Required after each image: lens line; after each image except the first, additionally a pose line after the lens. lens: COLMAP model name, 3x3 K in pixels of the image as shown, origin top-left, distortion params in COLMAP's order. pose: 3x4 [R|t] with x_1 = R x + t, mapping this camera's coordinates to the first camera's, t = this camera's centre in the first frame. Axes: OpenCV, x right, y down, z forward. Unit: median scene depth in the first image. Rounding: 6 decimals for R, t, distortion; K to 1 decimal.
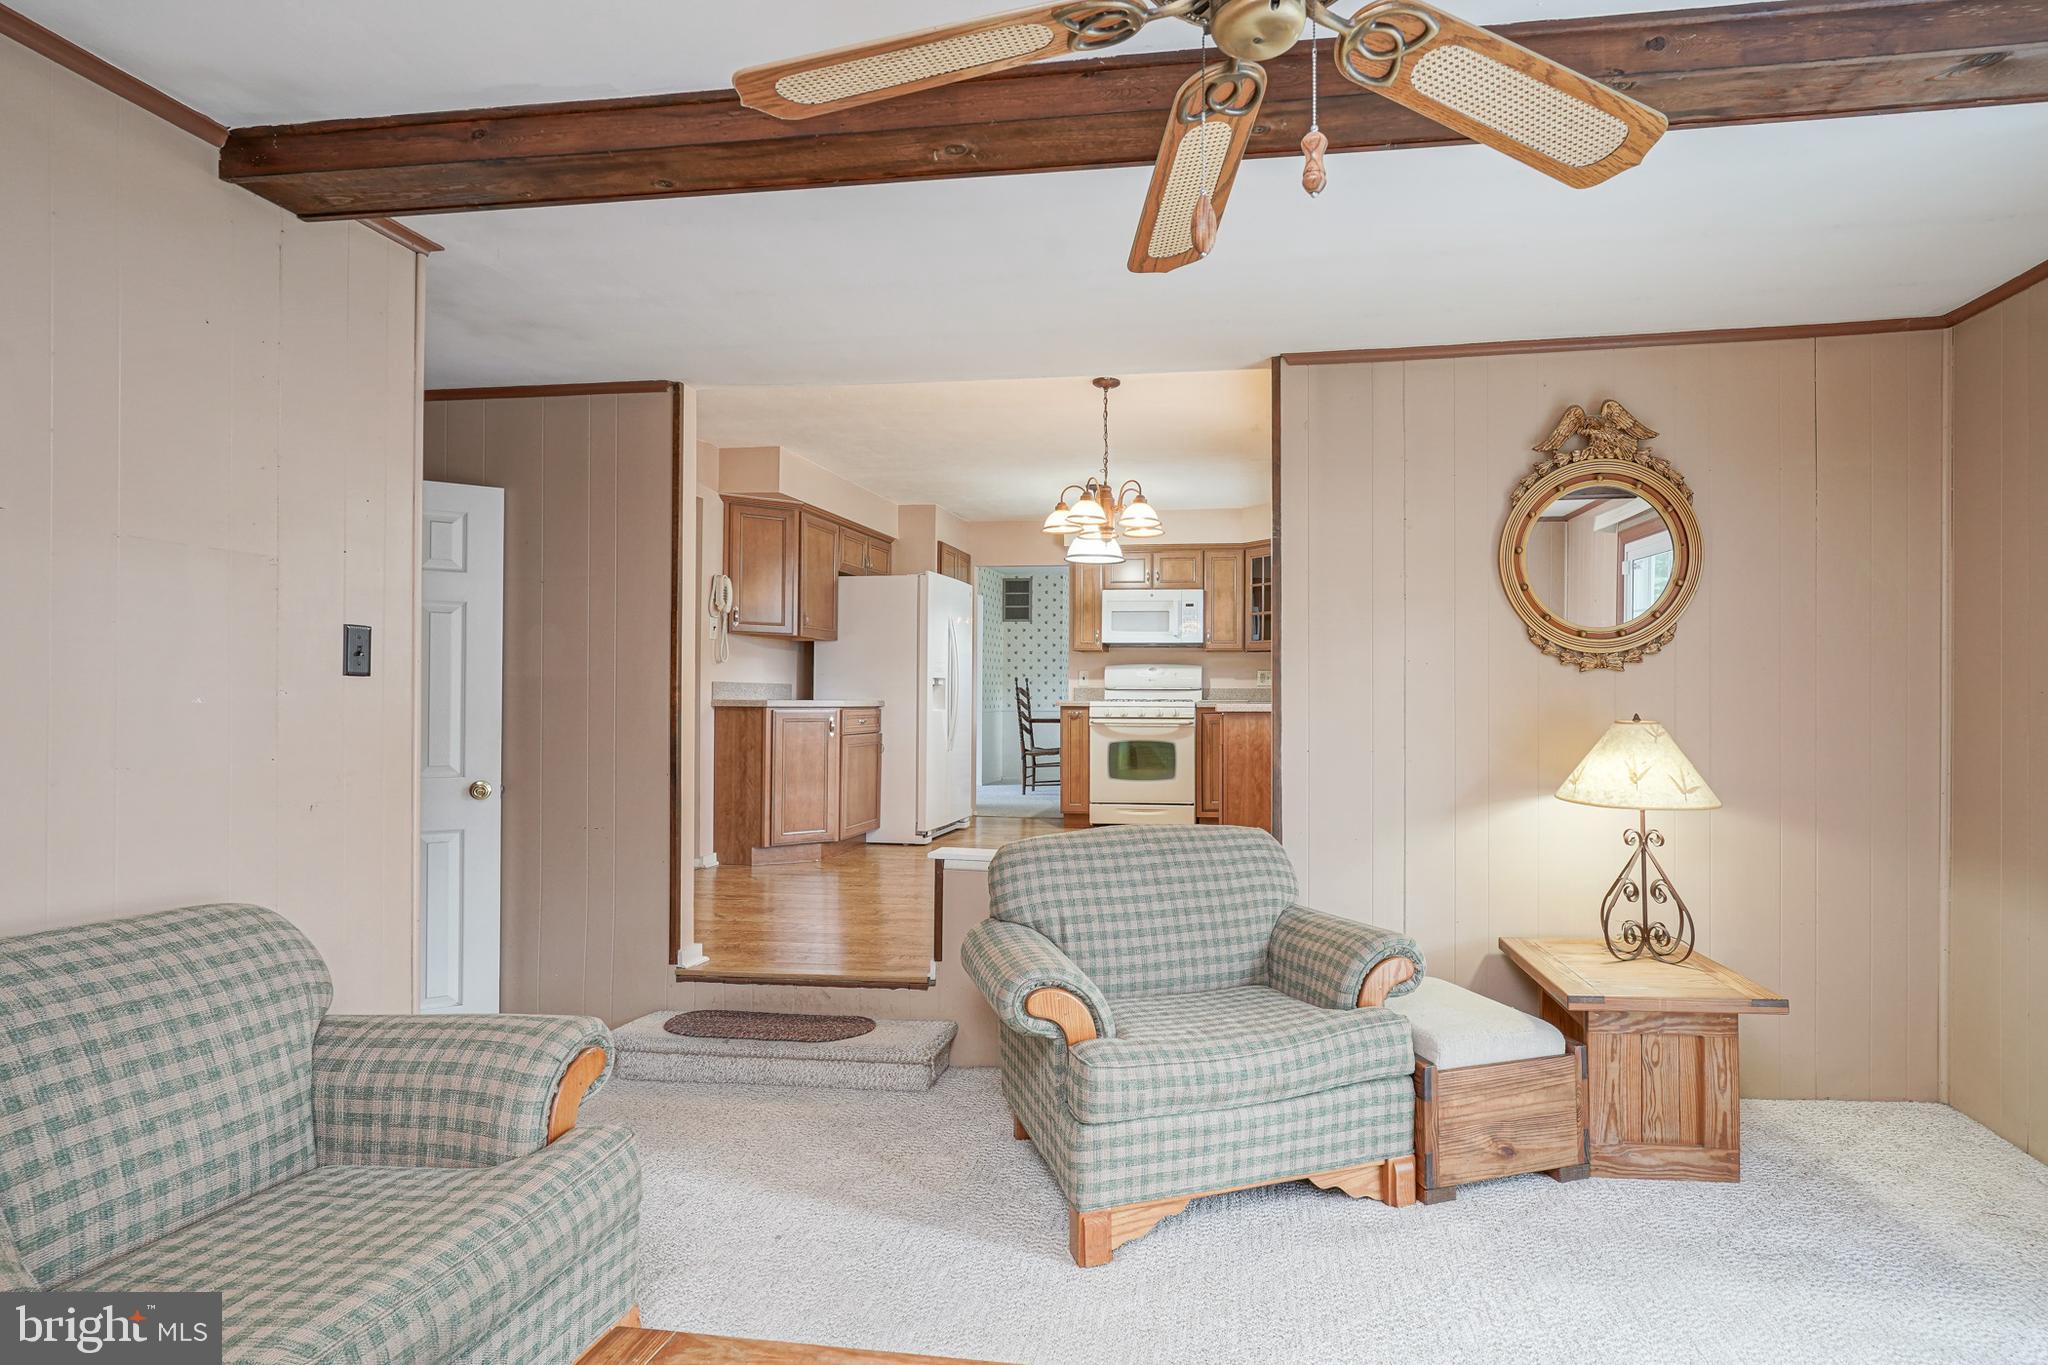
lens RADIAL K [[955.7, 0, 1025.0], [0, 955.7, 690.6], [0, 0, 1]] dist [-0.004303, 0.000835]
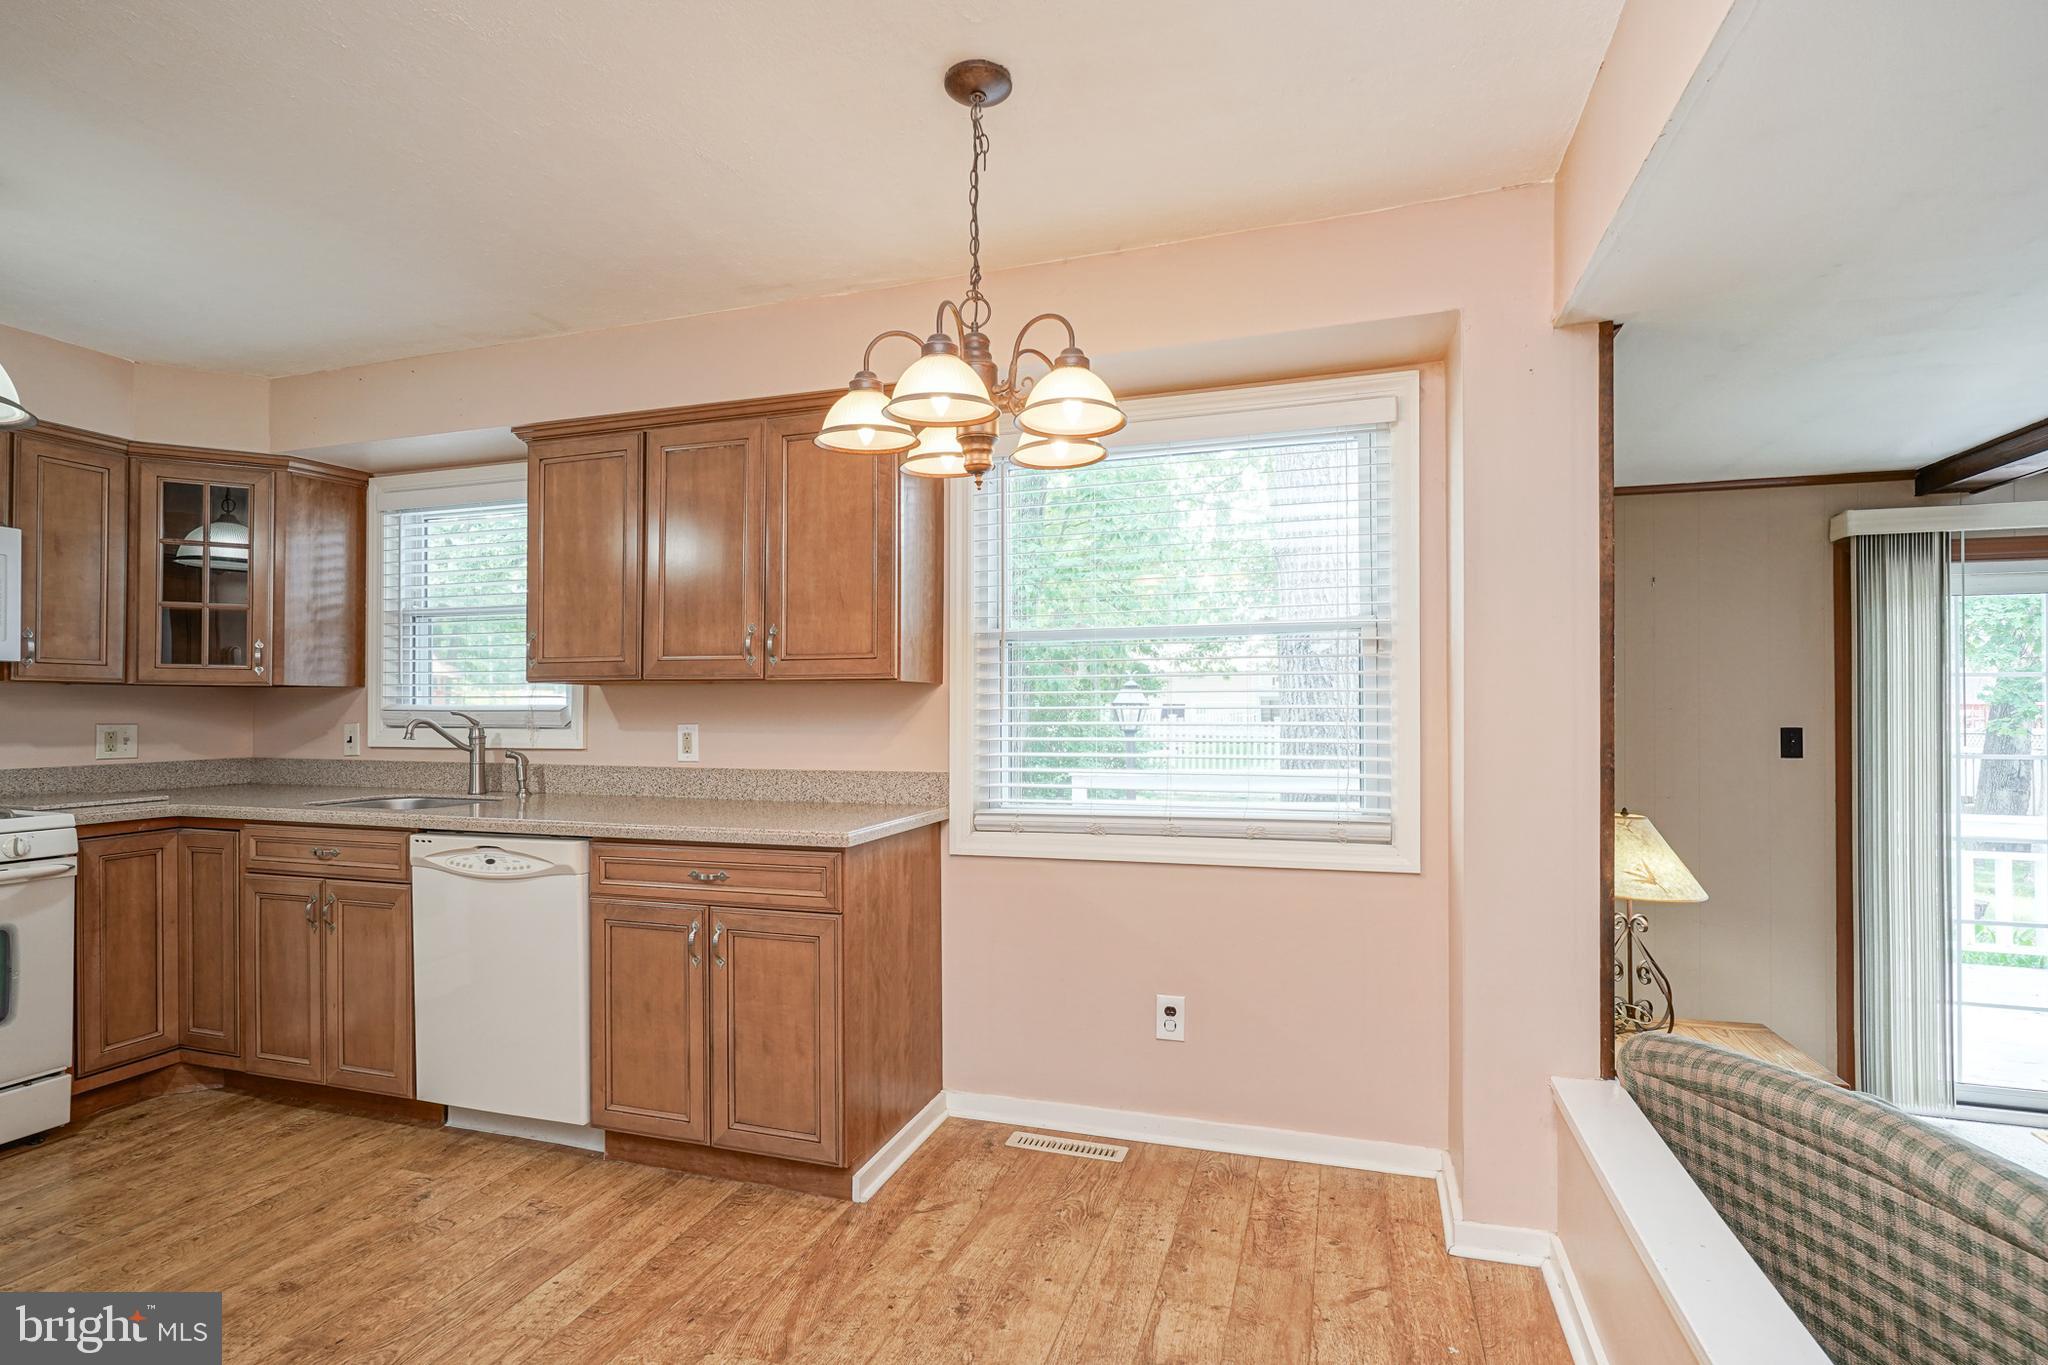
lens RADIAL K [[1031.1, 0, 1036.6], [0, 1031.1, 698.7], [0, 0, 1]] dist [-0.009696, 0.006292]
pose [[0.094497, 0.002684, 0.995521, -0.201740], [0.001062, 0.999996, -0.002796, -0.032619], [-0.995525, 0.001321, 0.094494, 0.526920]]
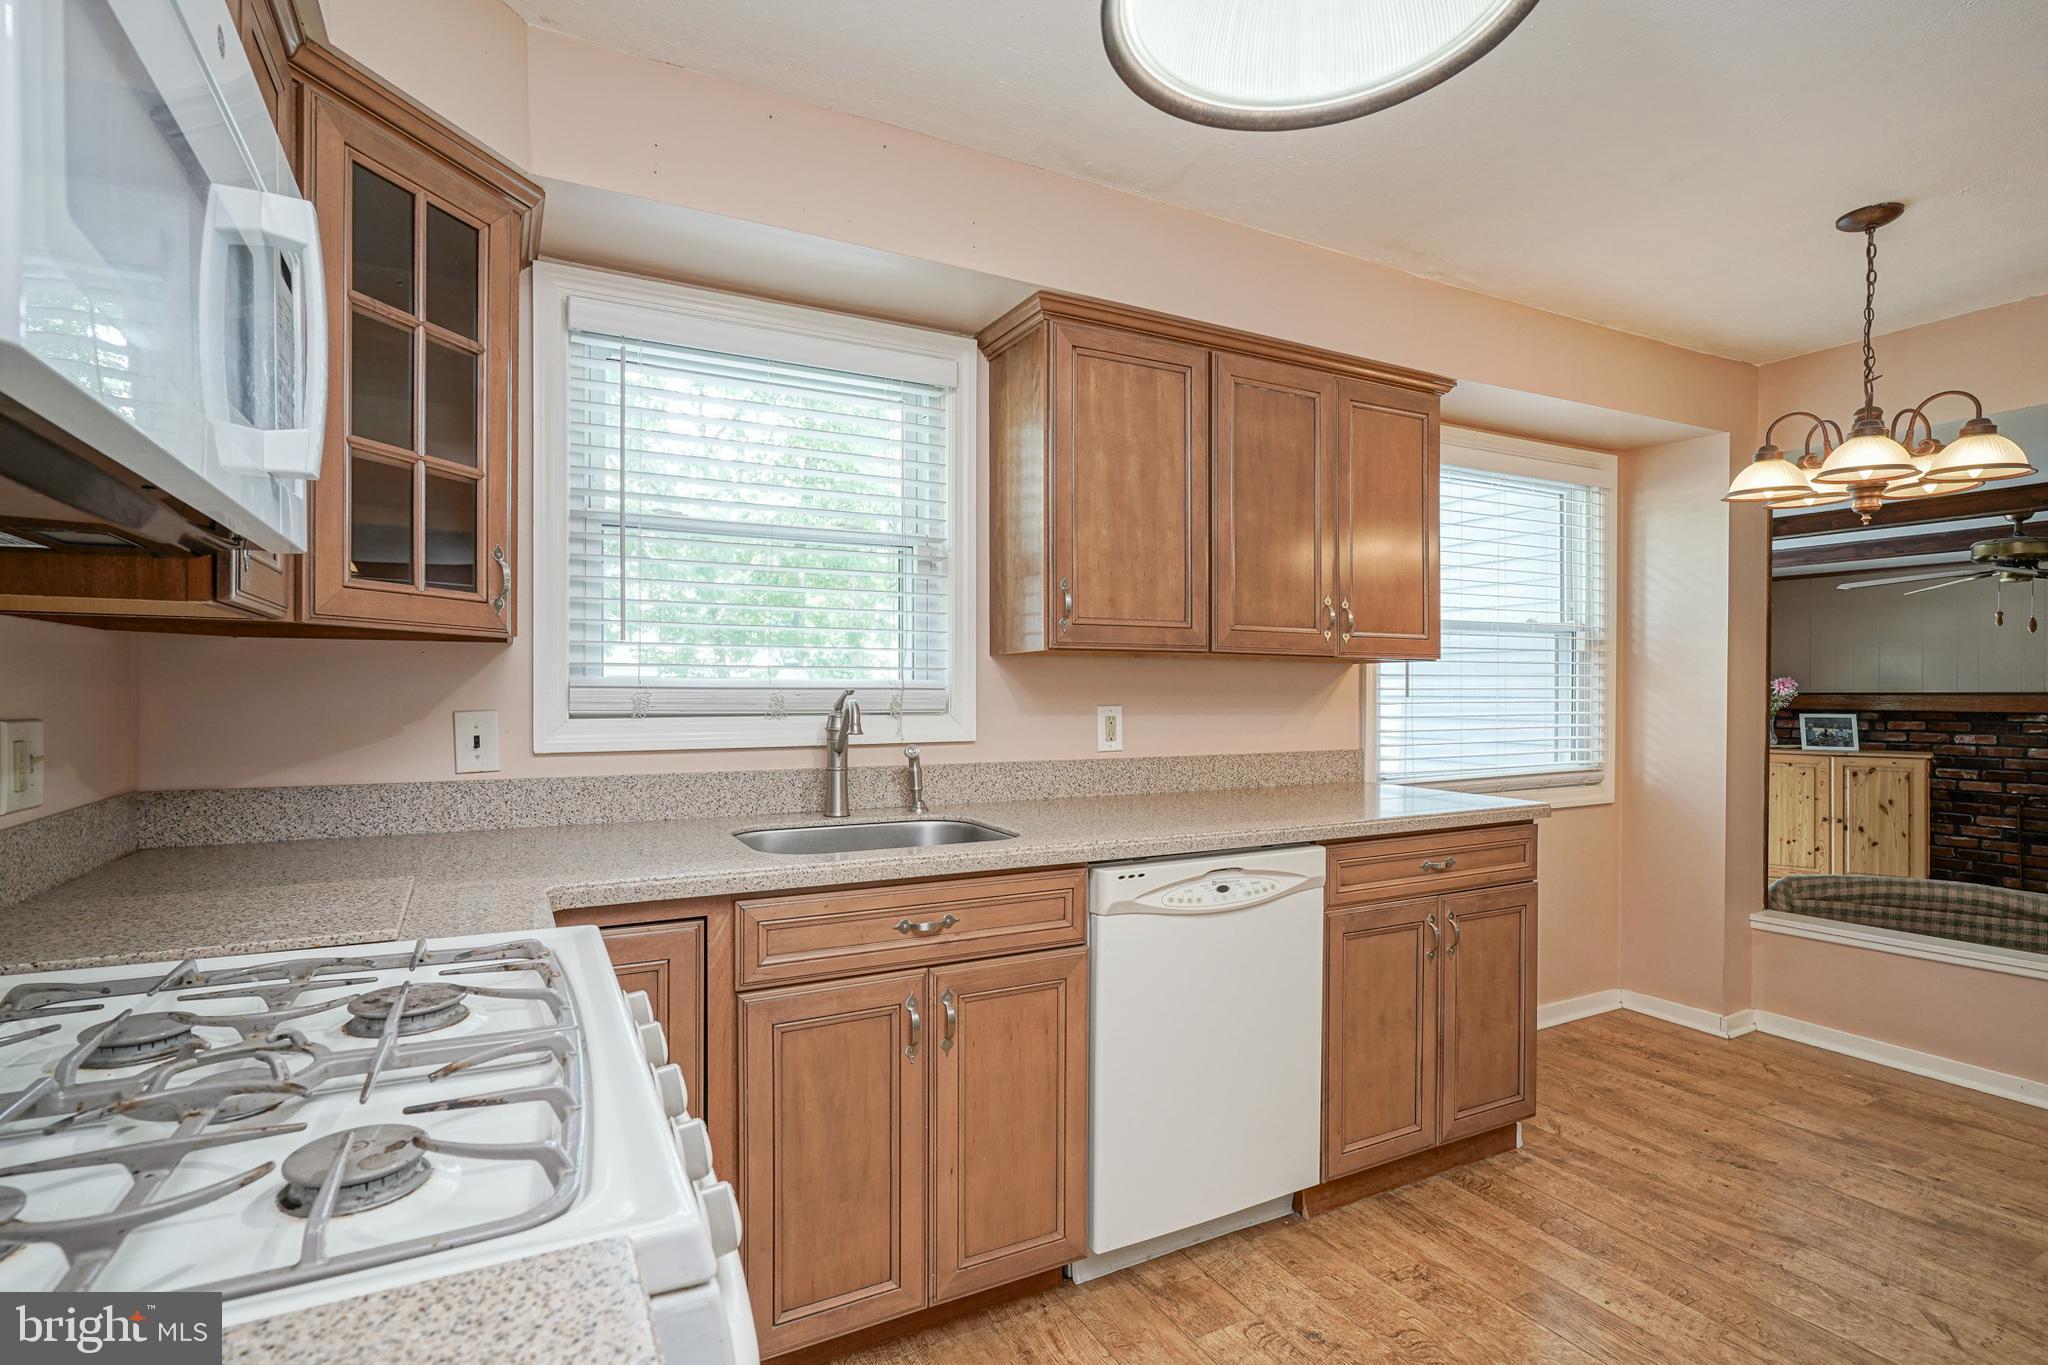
lens RADIAL K [[1034.9, 0, 983.1], [0, 1034.9, 692.6], [0, 0, 1]] dist [-0.010730, 0.007651]
pose [[-0.665638, -0.012547, 0.746169, -0.008795], [-0.008406, 0.999921, 0.009315, -0.030582], [-0.746227, -0.000072, -0.665691, 1.014939]]
